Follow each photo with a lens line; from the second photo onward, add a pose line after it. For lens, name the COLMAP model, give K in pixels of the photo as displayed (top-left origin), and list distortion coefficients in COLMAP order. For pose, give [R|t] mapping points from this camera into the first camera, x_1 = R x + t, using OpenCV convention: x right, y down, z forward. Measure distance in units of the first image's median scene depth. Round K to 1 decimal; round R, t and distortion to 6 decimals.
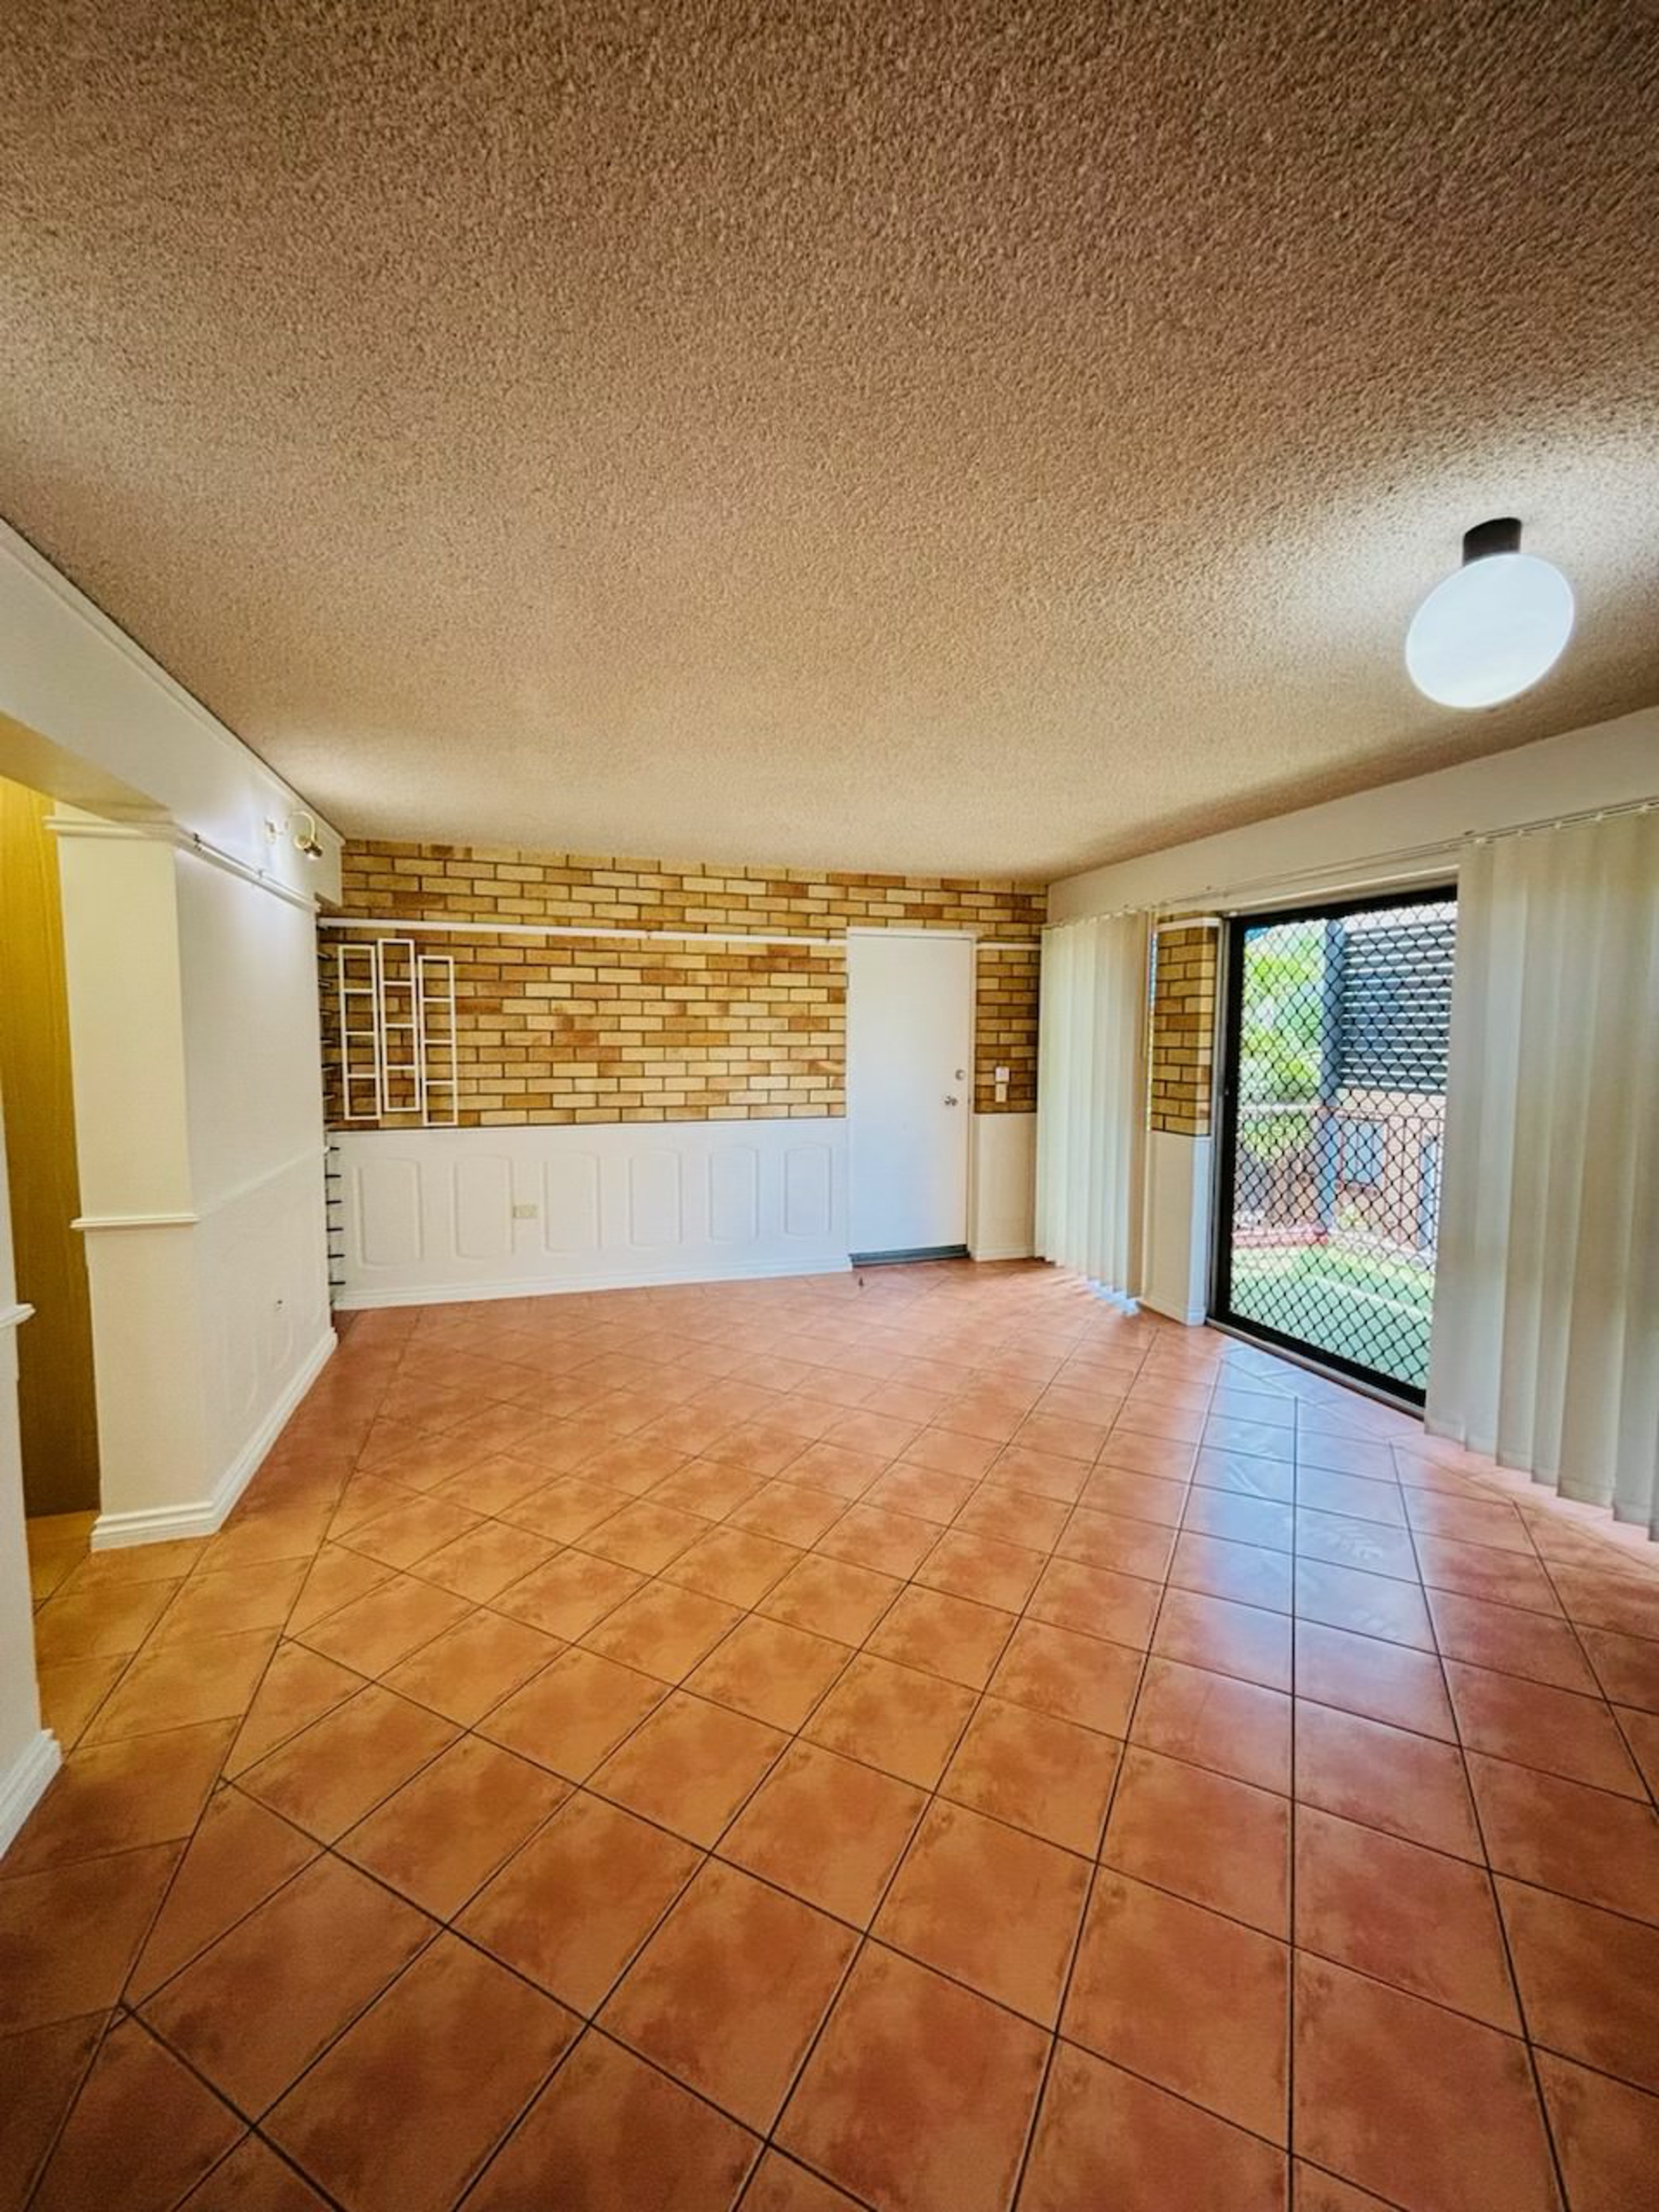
lens RADIAL K [[888.5, 0, 828.8], [0, 888.5, 1095.0], [0, 0, 1]] dist [-0.035577, 0.000028]
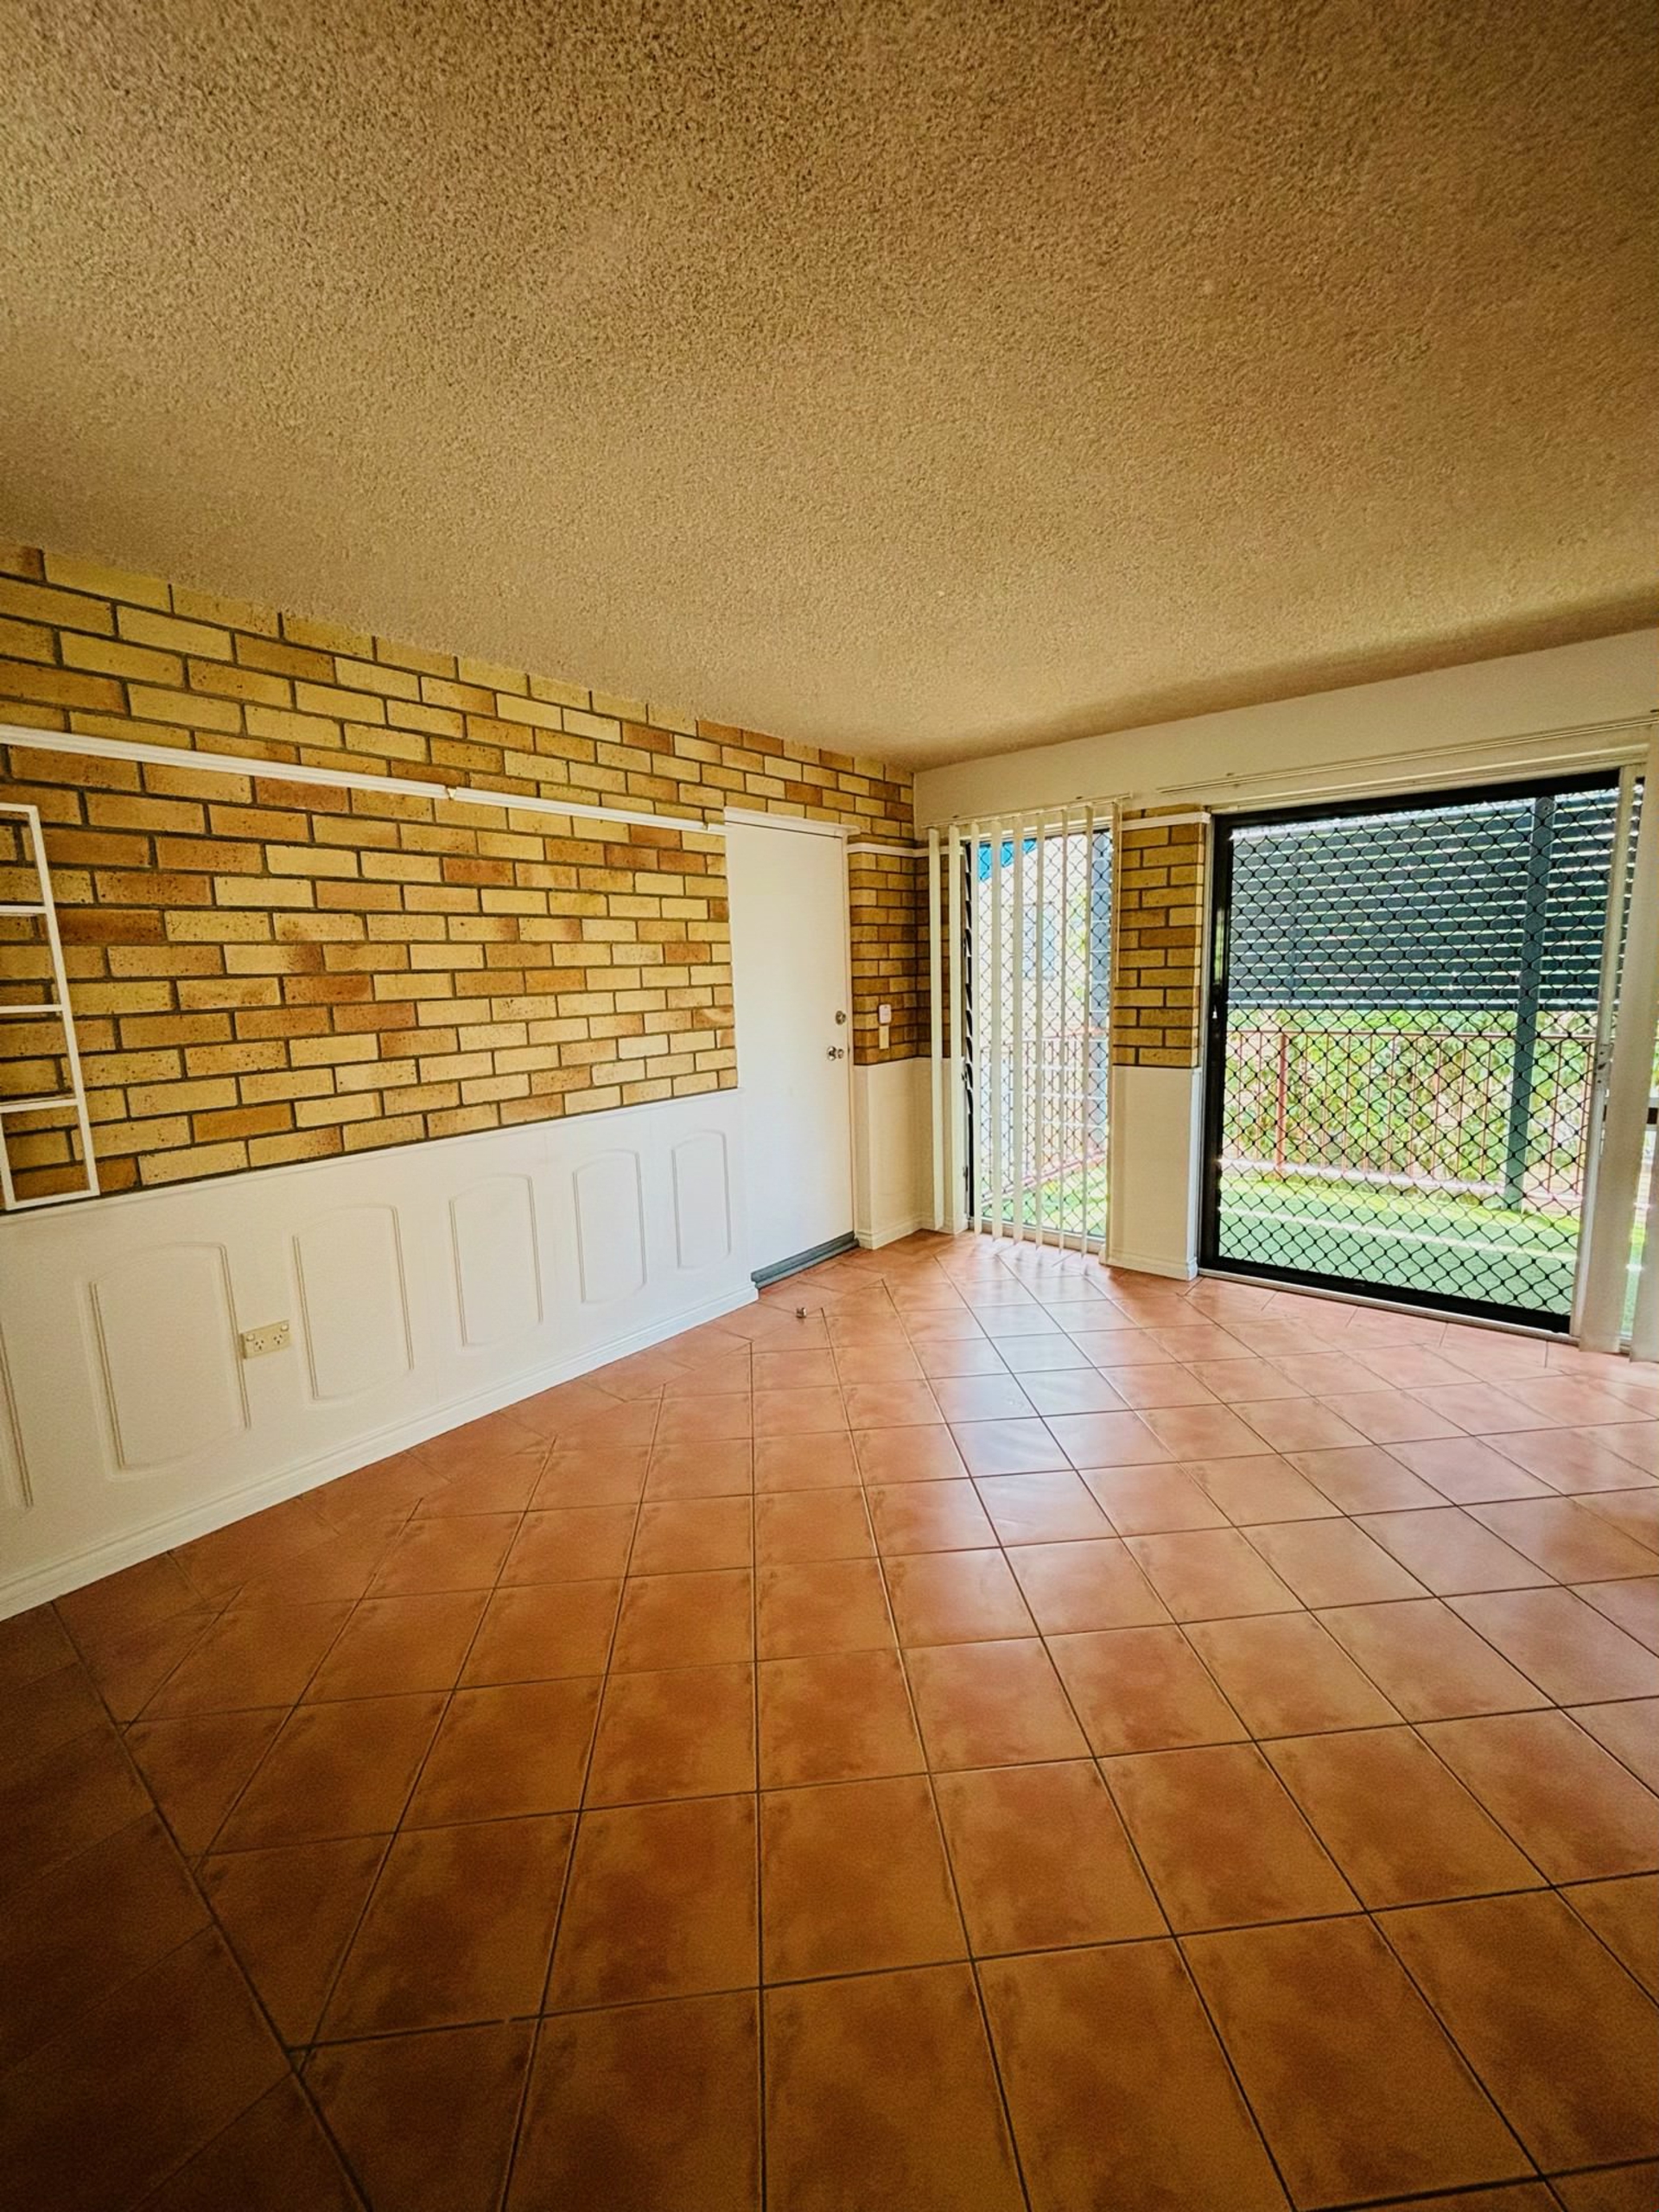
lens RADIAL K [[888.5, 0, 830.4], [0, 888.5, 1113.9], [0, 0, 1]] dist [-0.035577, 0.000028]
pose [[0.840138, -0.117618, 0.529466, -0.306885], [0.074005, 0.991932, 0.102923, -0.021990], [-0.537300, -0.047287, 0.842064, 0.395361]]
